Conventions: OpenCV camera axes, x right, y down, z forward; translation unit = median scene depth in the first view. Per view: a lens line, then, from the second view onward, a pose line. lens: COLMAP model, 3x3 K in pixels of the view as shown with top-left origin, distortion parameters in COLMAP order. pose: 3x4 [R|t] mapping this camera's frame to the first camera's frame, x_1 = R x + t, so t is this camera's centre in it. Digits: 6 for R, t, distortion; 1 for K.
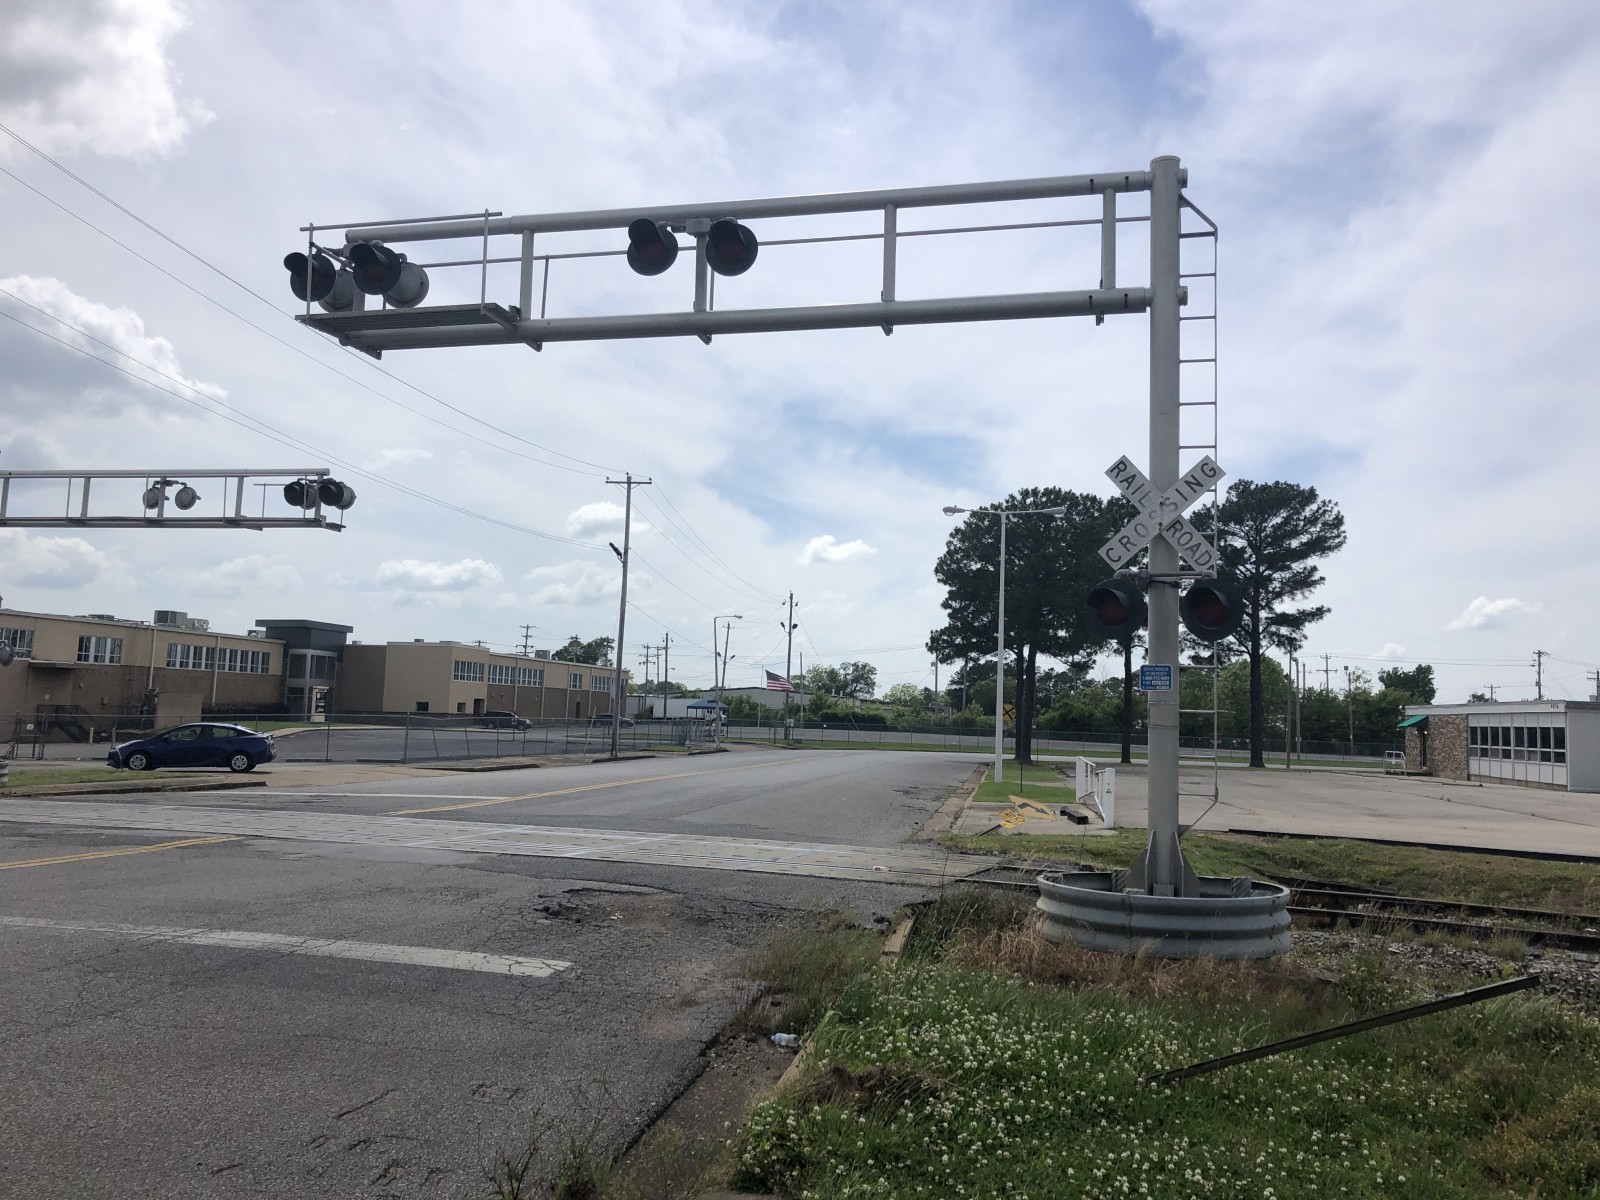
lens RADIAL K [[1348.2, 0, 800.0], [0, 1348.2, 600.0], [0, 0, 1]] dist [0.011236, 0.000670]
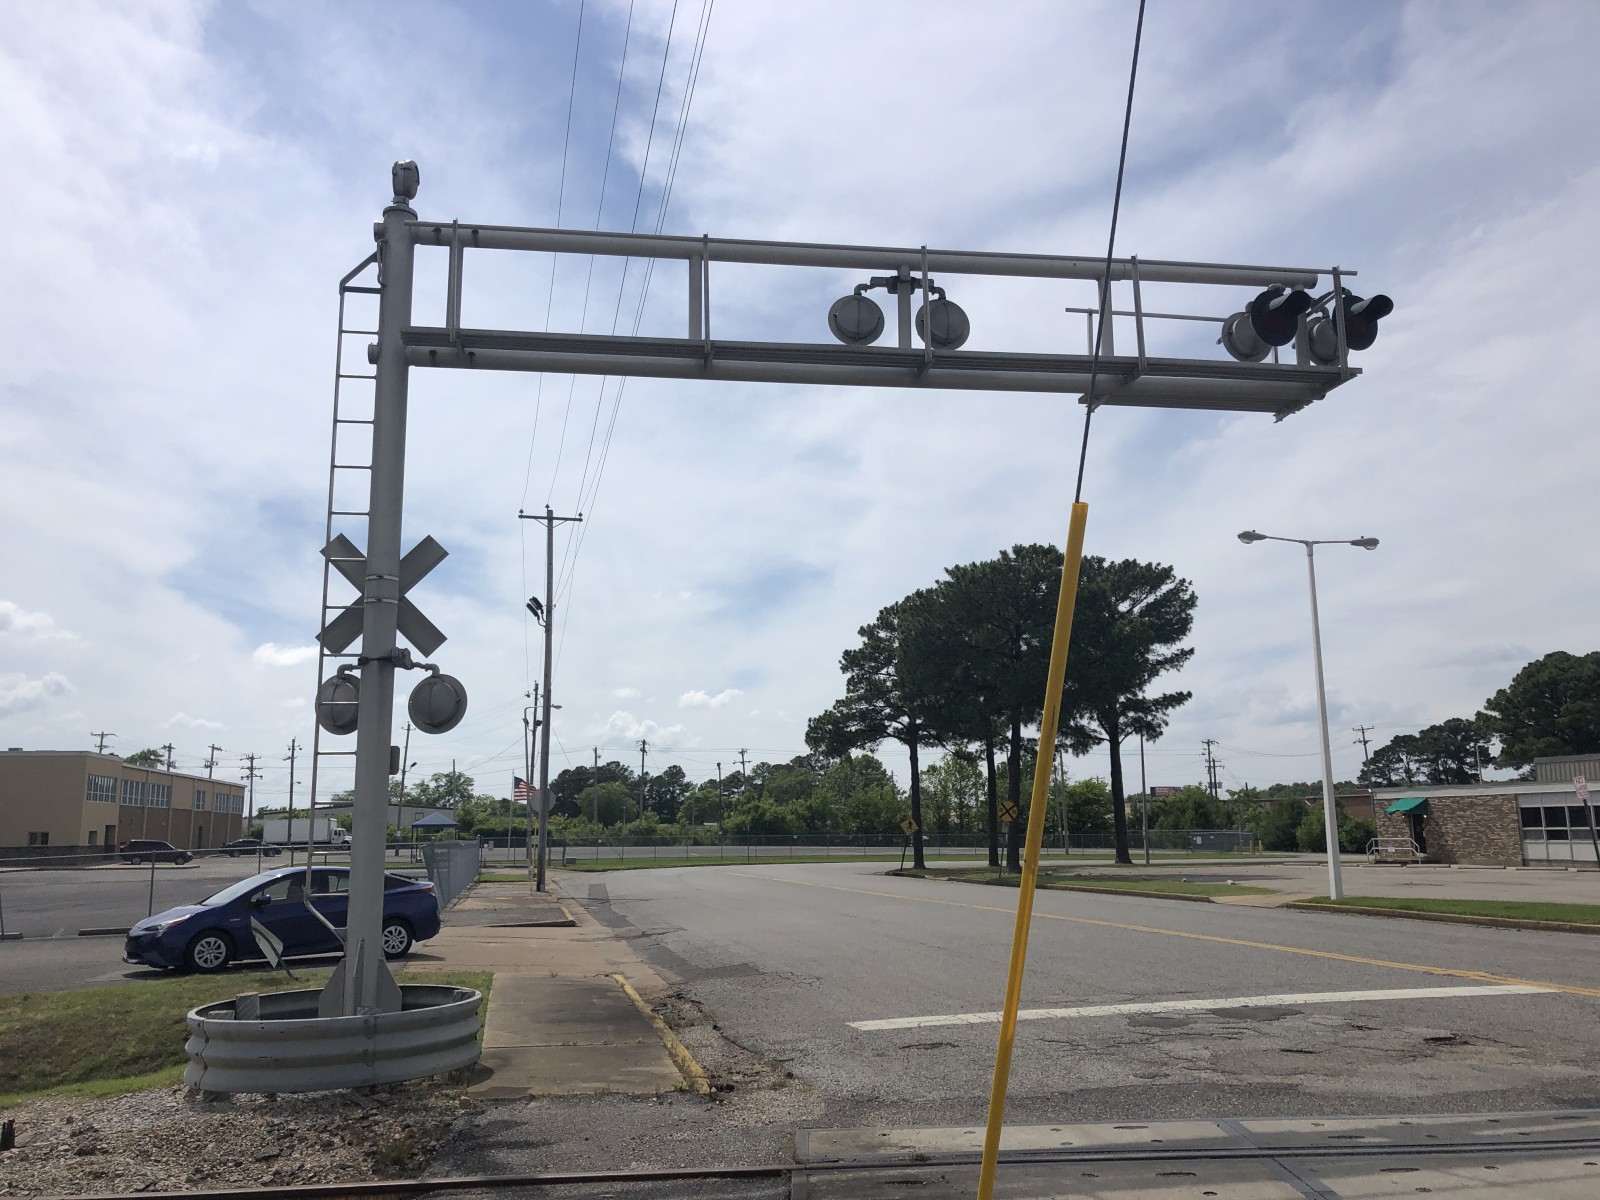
lens RADIAL K [[1348.2, 0, 800.0], [0, 1348.2, 600.0], [0, 0, 1]] dist [0.011236, 0.000670]
pose [[0.933660, 0.020923, 0.357550, -0.264622], [0.007881, 0.996850, -0.078912, 0.018061], [-0.358075, 0.076495, 0.930554, 0.261284]]
